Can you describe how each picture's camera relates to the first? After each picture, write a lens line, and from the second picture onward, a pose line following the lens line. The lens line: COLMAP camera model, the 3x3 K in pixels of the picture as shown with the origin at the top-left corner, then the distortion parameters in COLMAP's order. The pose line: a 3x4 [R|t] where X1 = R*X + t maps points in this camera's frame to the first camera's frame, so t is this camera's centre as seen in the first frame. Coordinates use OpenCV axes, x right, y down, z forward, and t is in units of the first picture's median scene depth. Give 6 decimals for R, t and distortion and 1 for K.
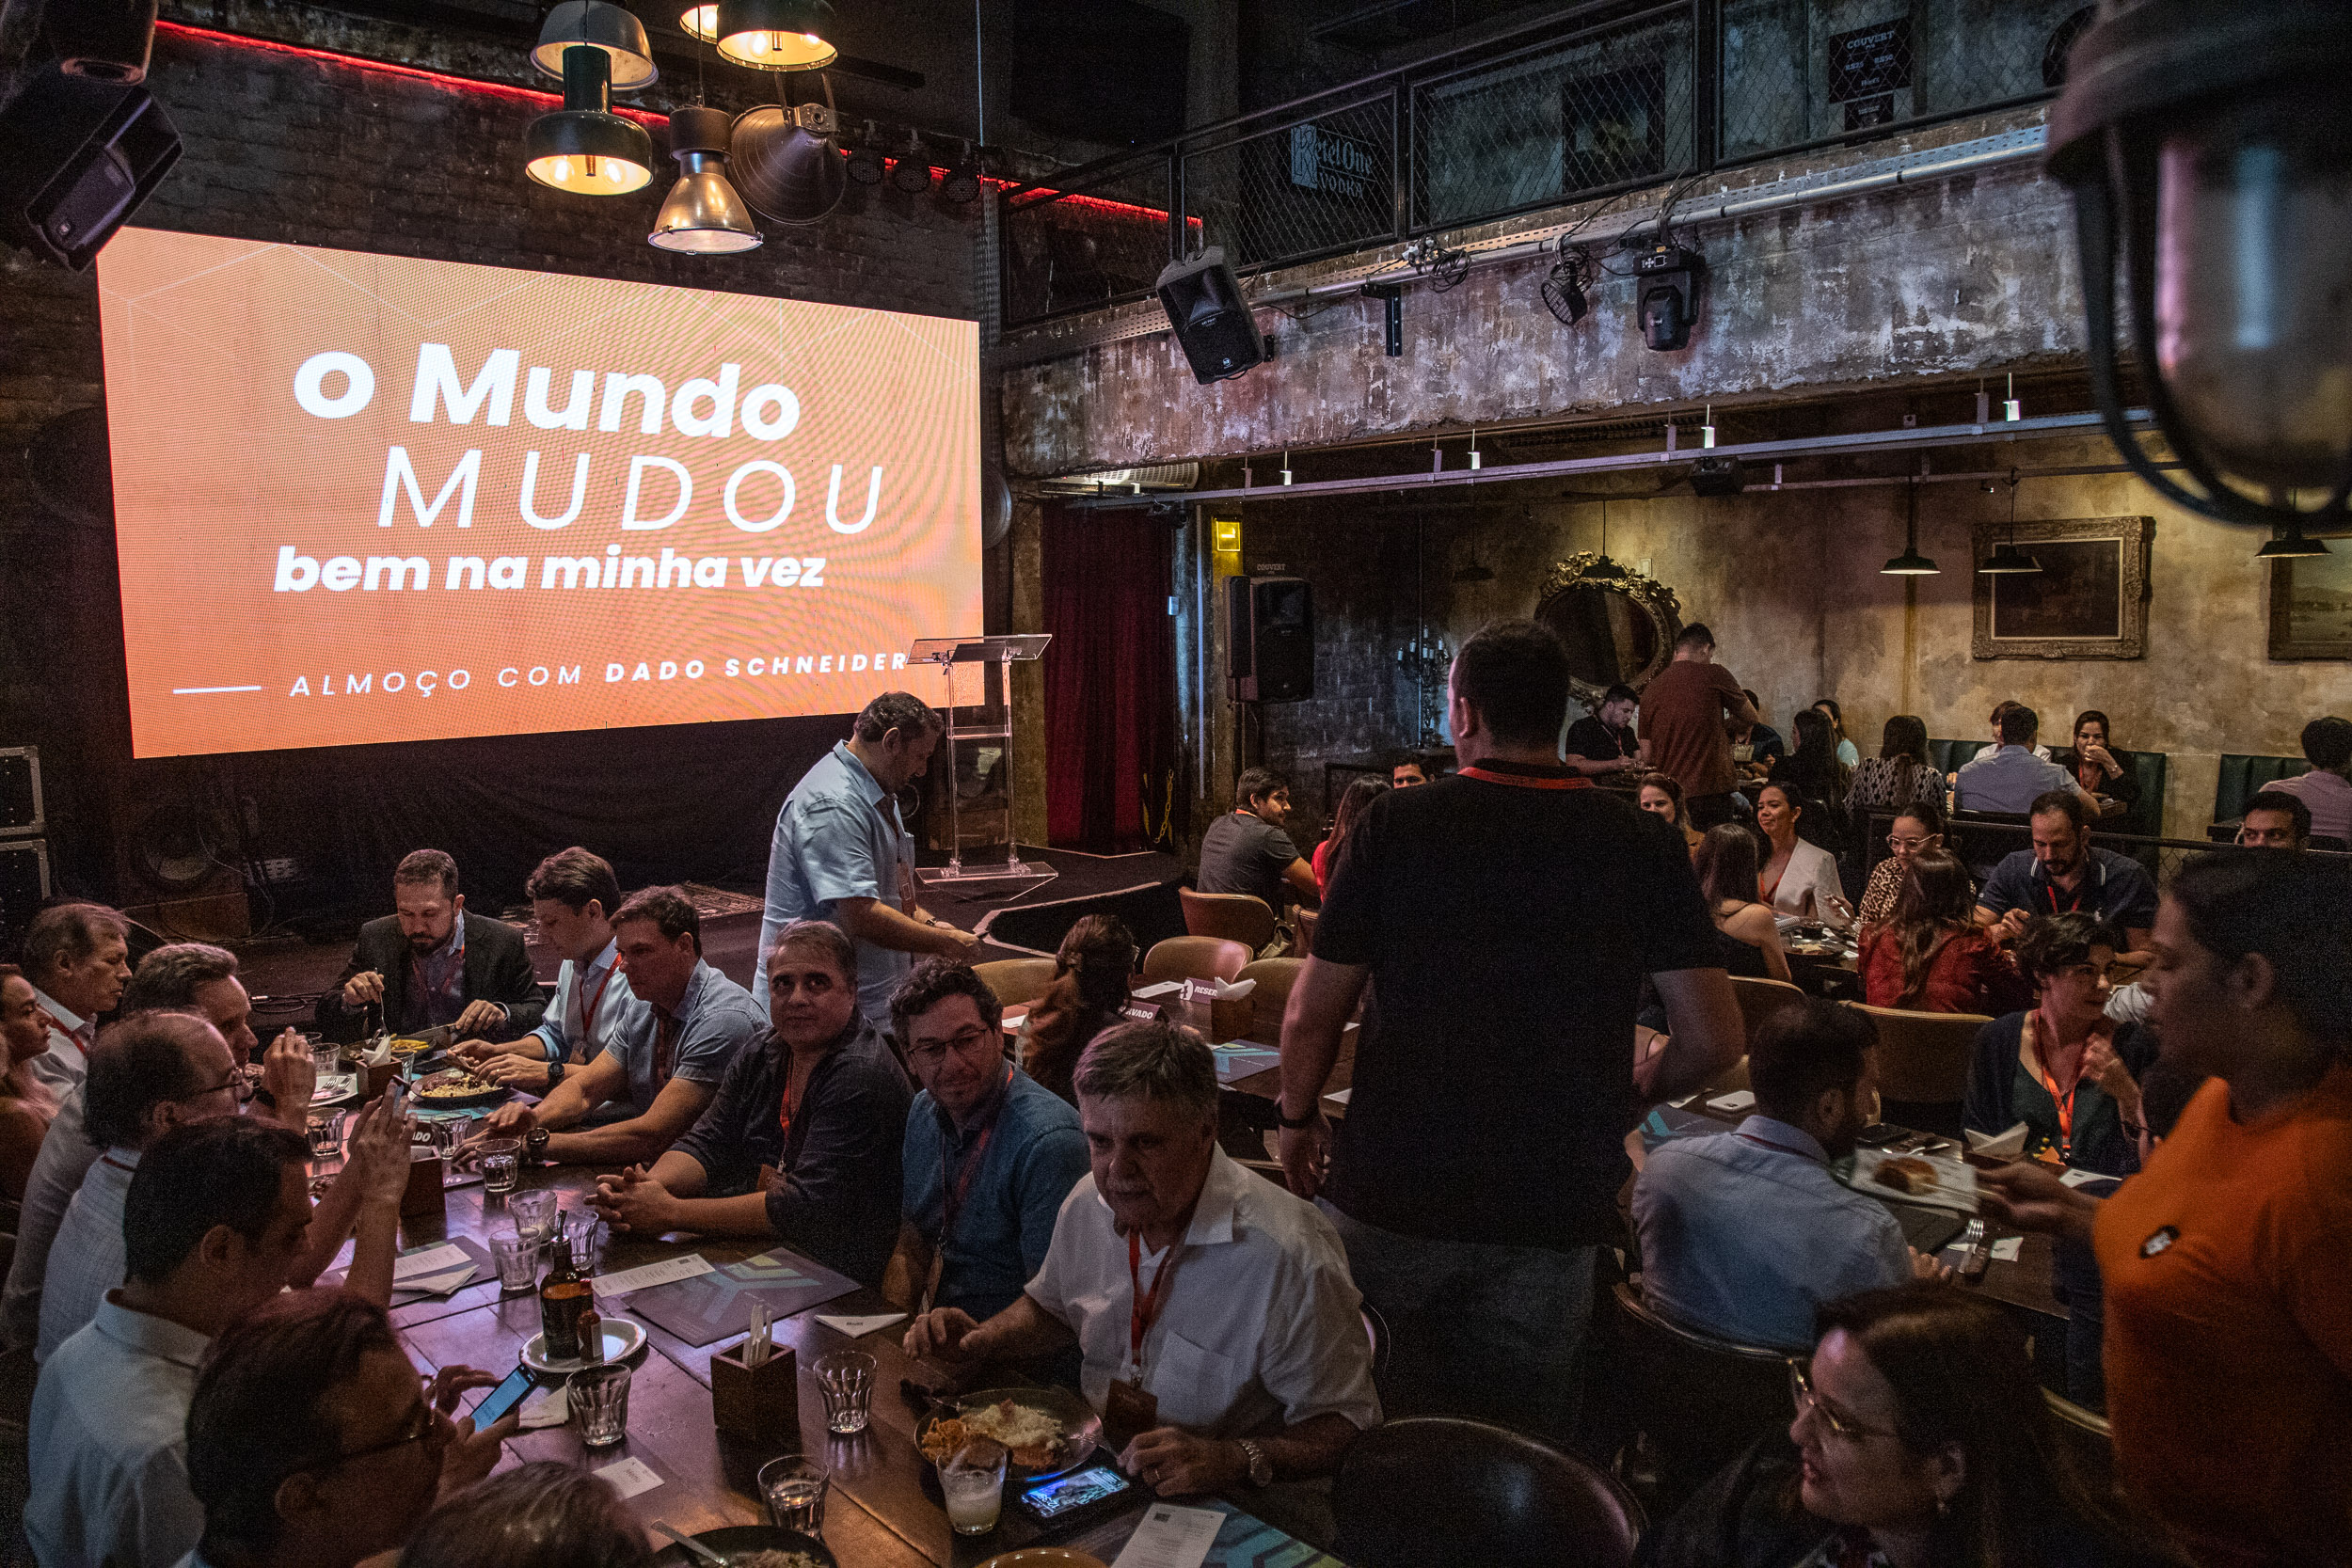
lens RADIAL K [[1604.6, 0, 1173.0], [0, 1604.6, 800.8], [0, 0, 1]] dist [-0.119134, 0.062914]
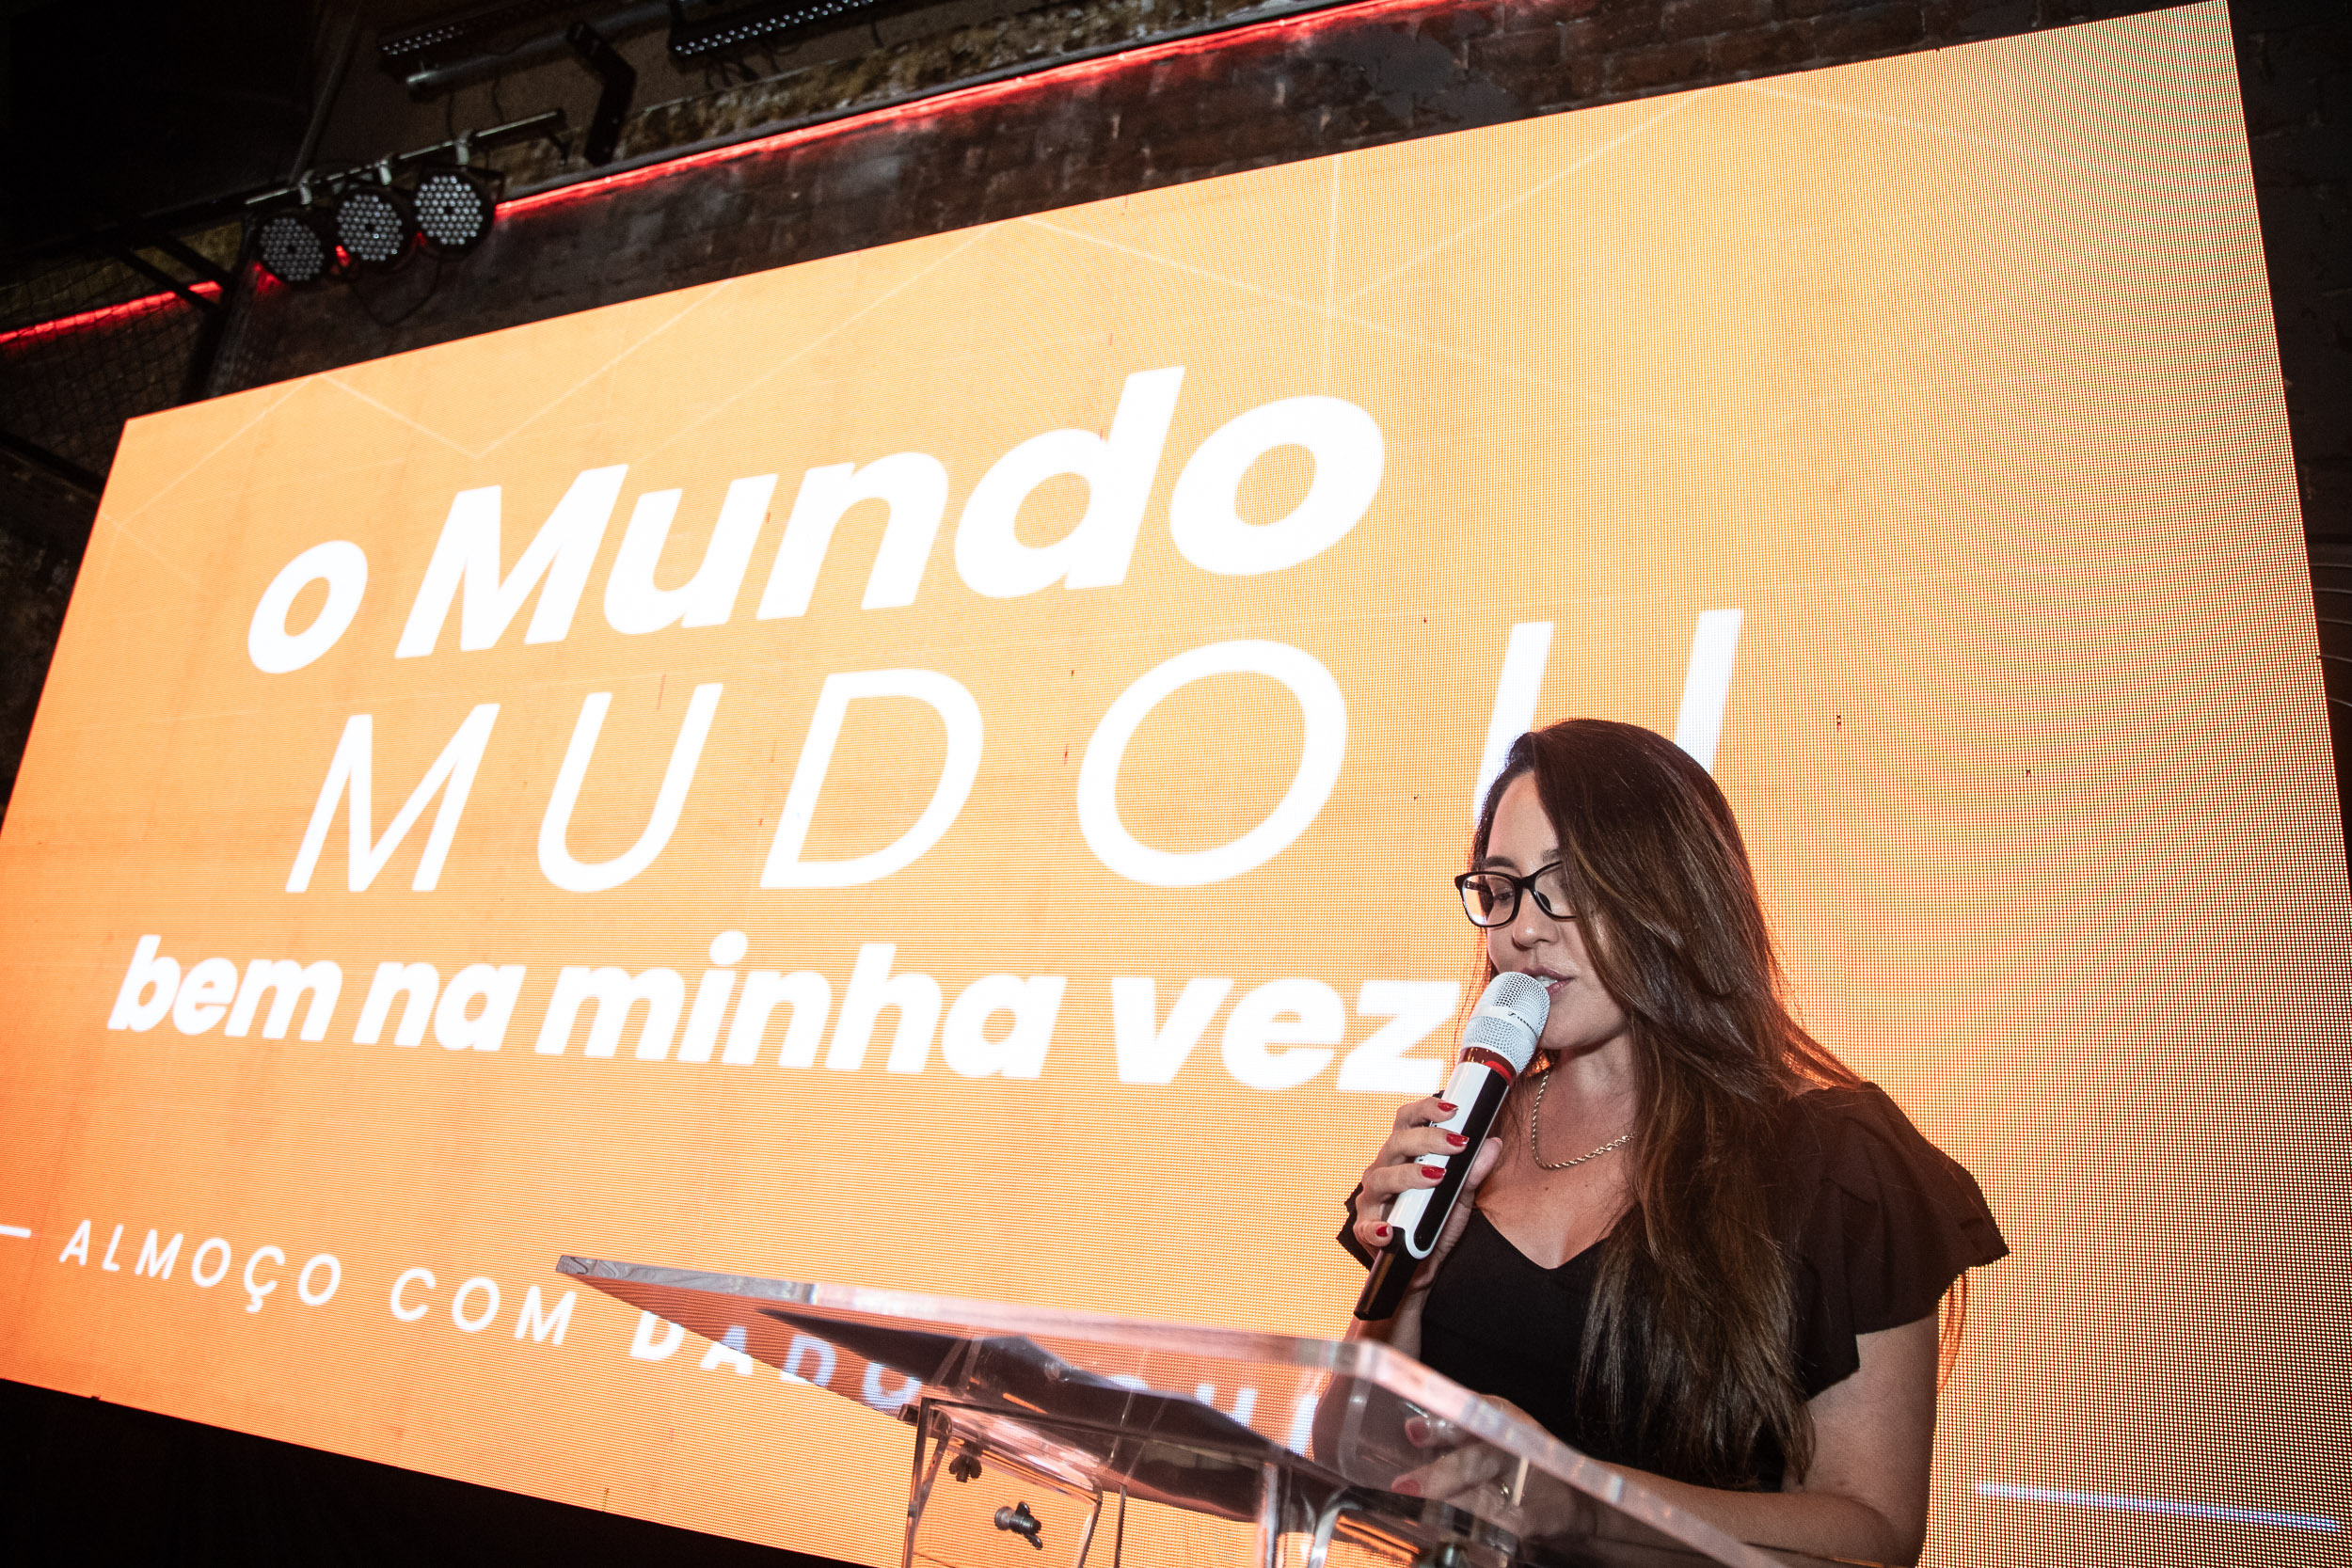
lens RADIAL K [[1604.6, 0, 1155.1], [0, 1604.6, 797.6], [0, 0, 1]] dist [-0.119134, 0.062914]
pose [[0.426606, -0.207348, -0.880349, -0.018097], [-0.198245, 0.928259, -0.314699, -0.101110], [0.882443, 0.308777, 0.354895, 0.946613]]
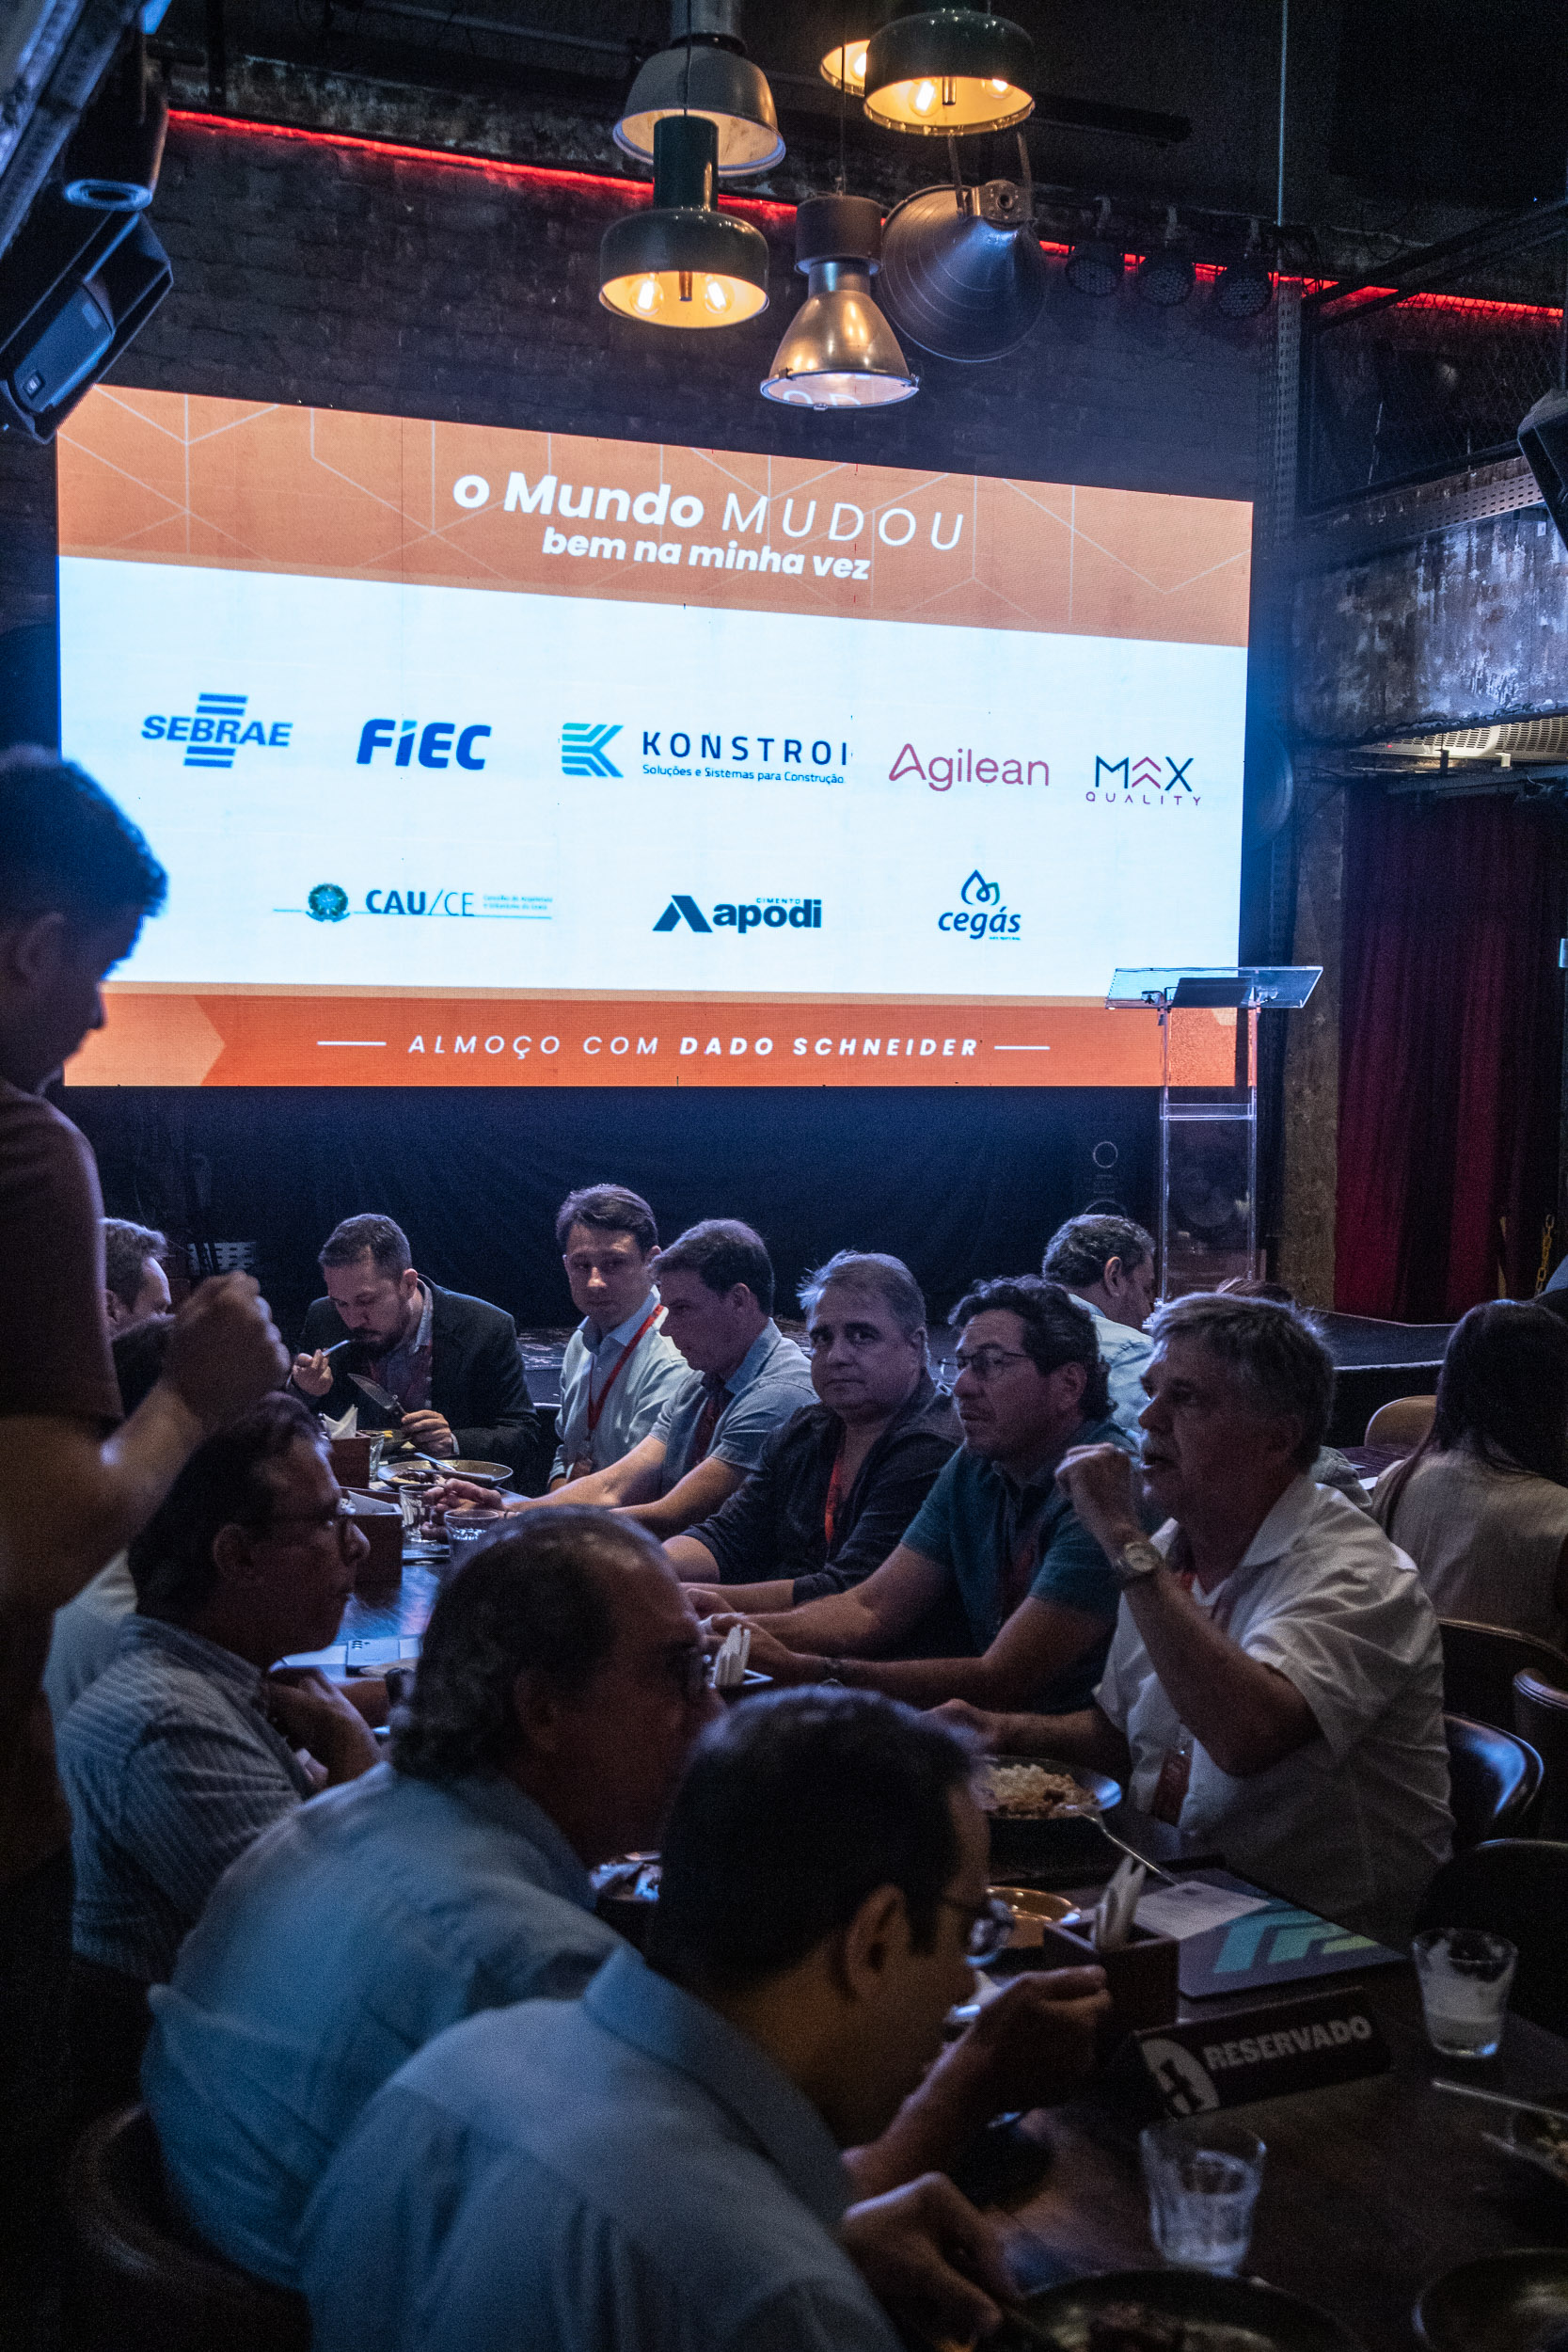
lens RADIAL K [[2663.7, 0, 790.8], [0, 2663.7, 1182.5], [0, 0, 1]] dist [0.079754, 0.000000]
pose [[0.949276, 0.043790, -0.311379, 0.063547], [-0.060507, 0.997188, -0.044225, 0.046898], [0.308567, 0.060822, 0.949256, -0.115290]]
